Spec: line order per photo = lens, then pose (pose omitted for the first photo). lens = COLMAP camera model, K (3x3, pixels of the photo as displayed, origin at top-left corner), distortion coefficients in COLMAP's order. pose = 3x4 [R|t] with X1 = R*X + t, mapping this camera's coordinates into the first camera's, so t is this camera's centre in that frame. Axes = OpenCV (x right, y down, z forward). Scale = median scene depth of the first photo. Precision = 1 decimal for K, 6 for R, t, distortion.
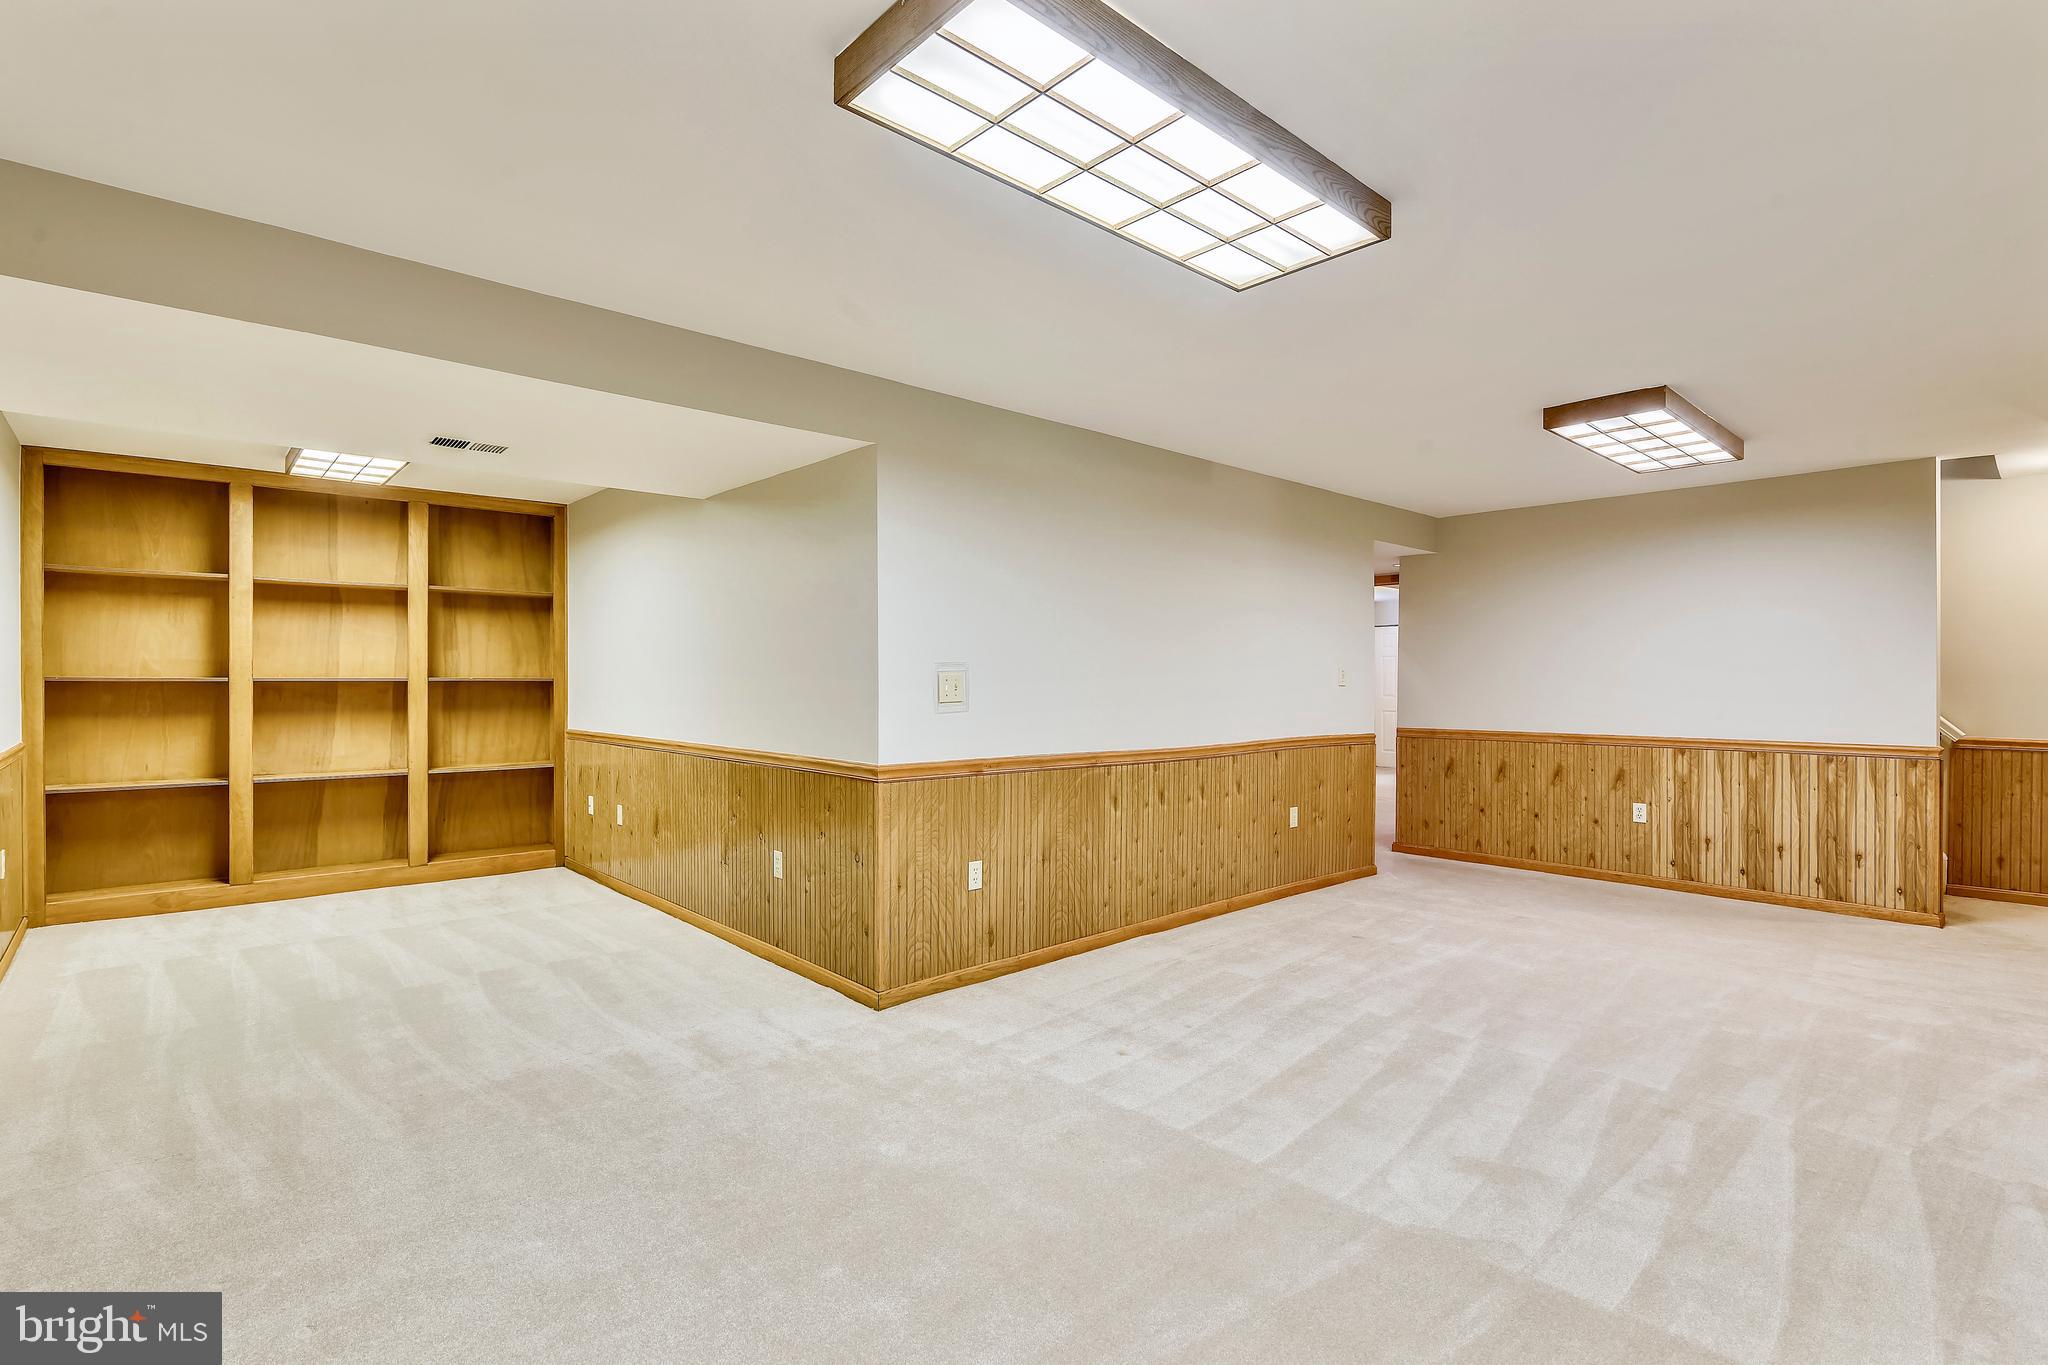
lens RADIAL K [[946.0, 0, 1048.3], [0, 946.0, 675.9], [0, 0, 1]] dist [0.000942, 0.000083]
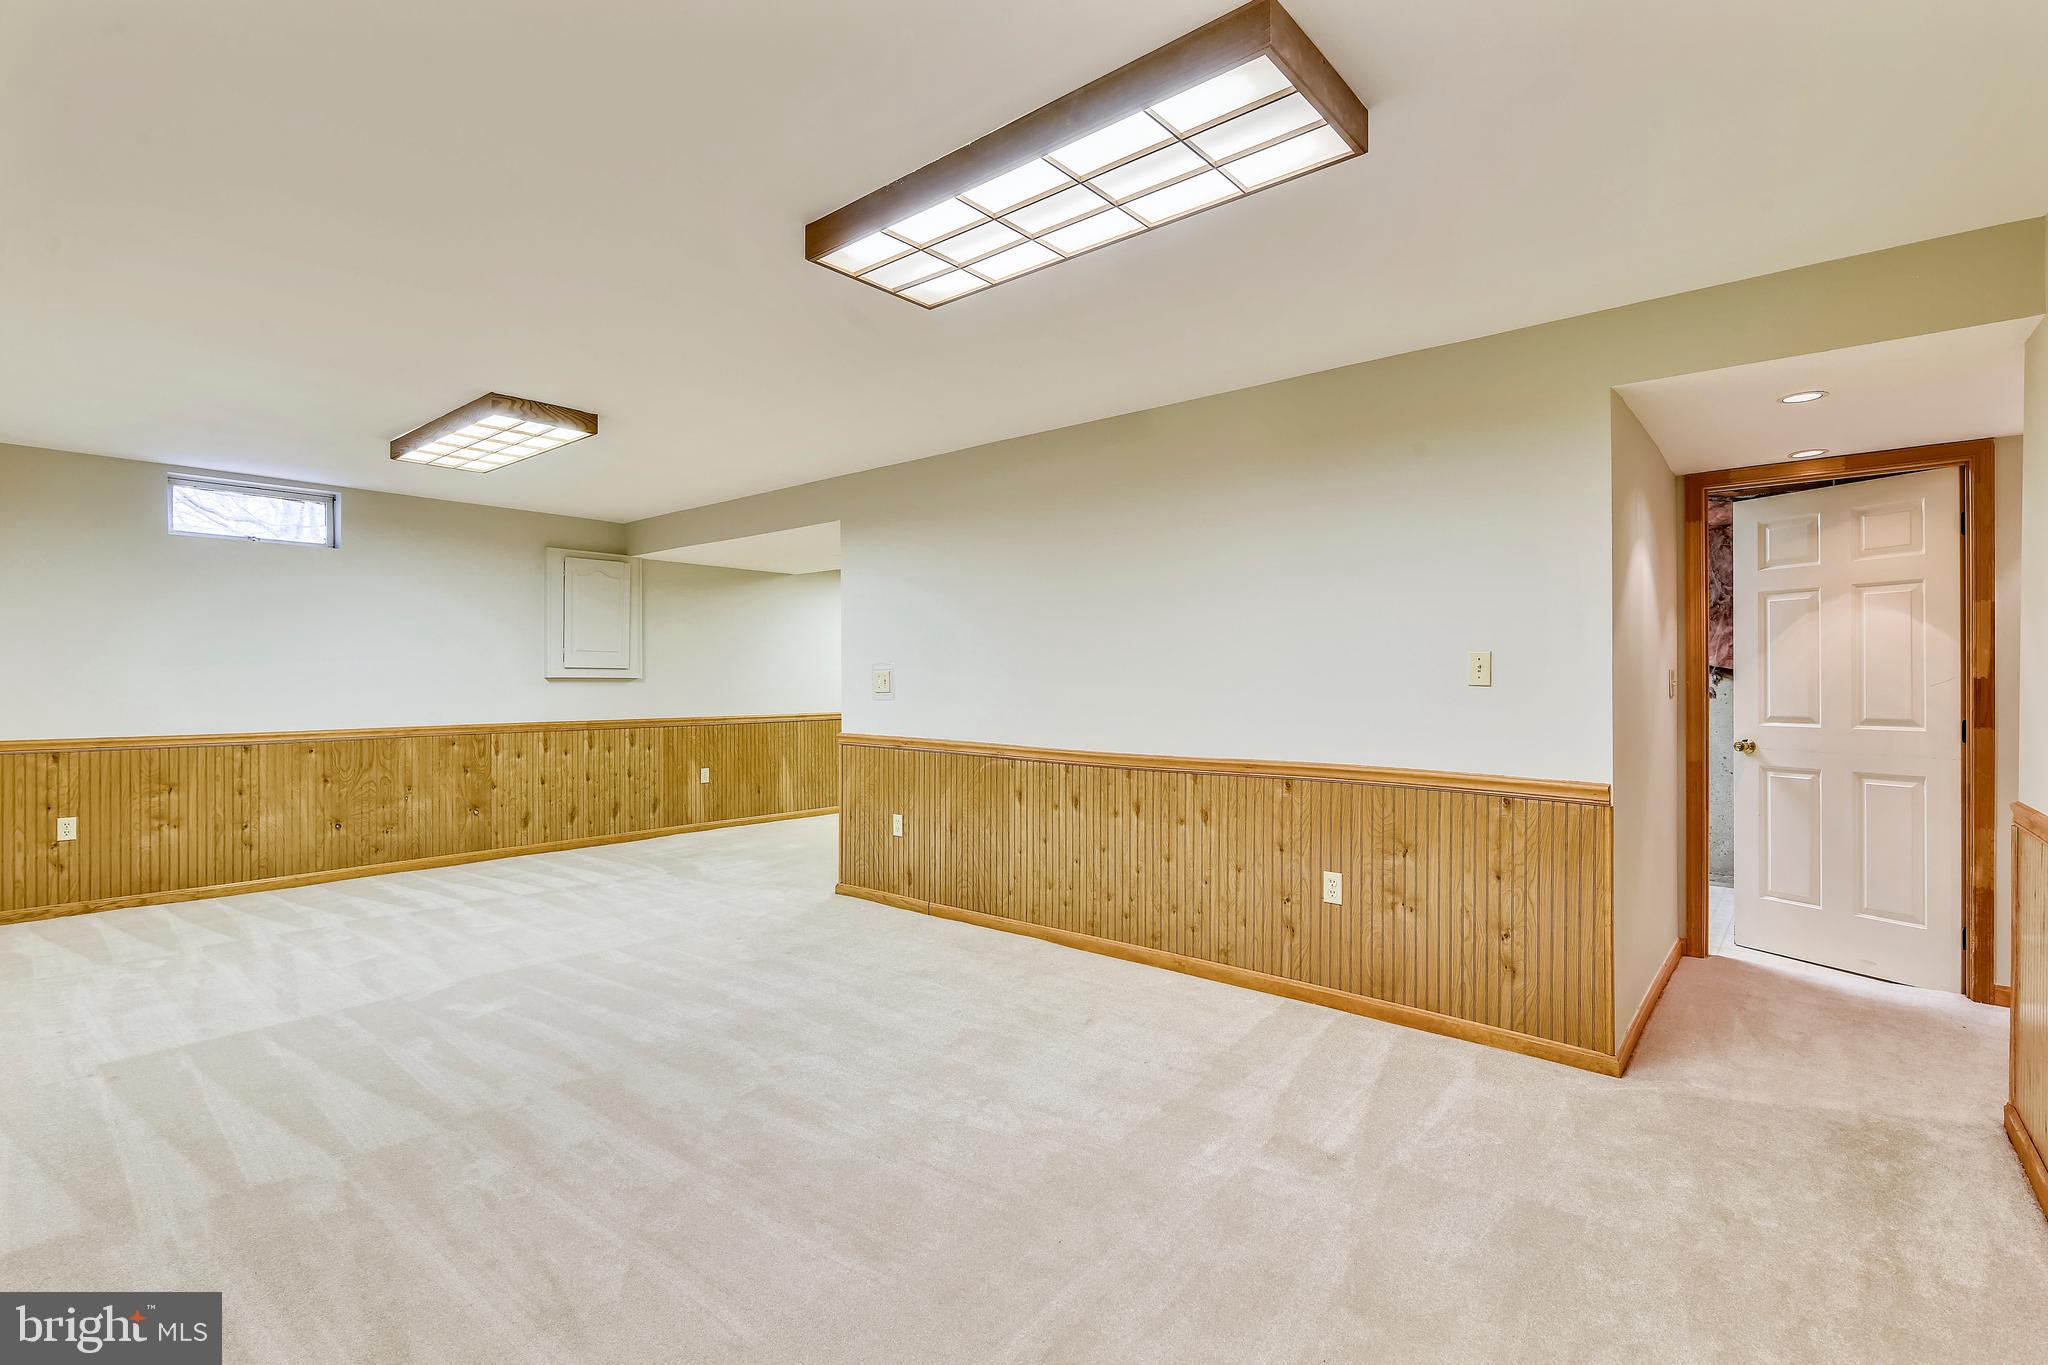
lens RADIAL K [[946.0, 0, 1048.3], [0, 946.0, 675.9], [0, 0, 1]] dist [0.000942, 0.000083]
pose [[0.133260, 0.000553, -0.991081, 1.064229], [0.008269, 0.999964, 0.001670, 0.003003], [0.991047, -0.008418, 0.133250, 0.882123]]
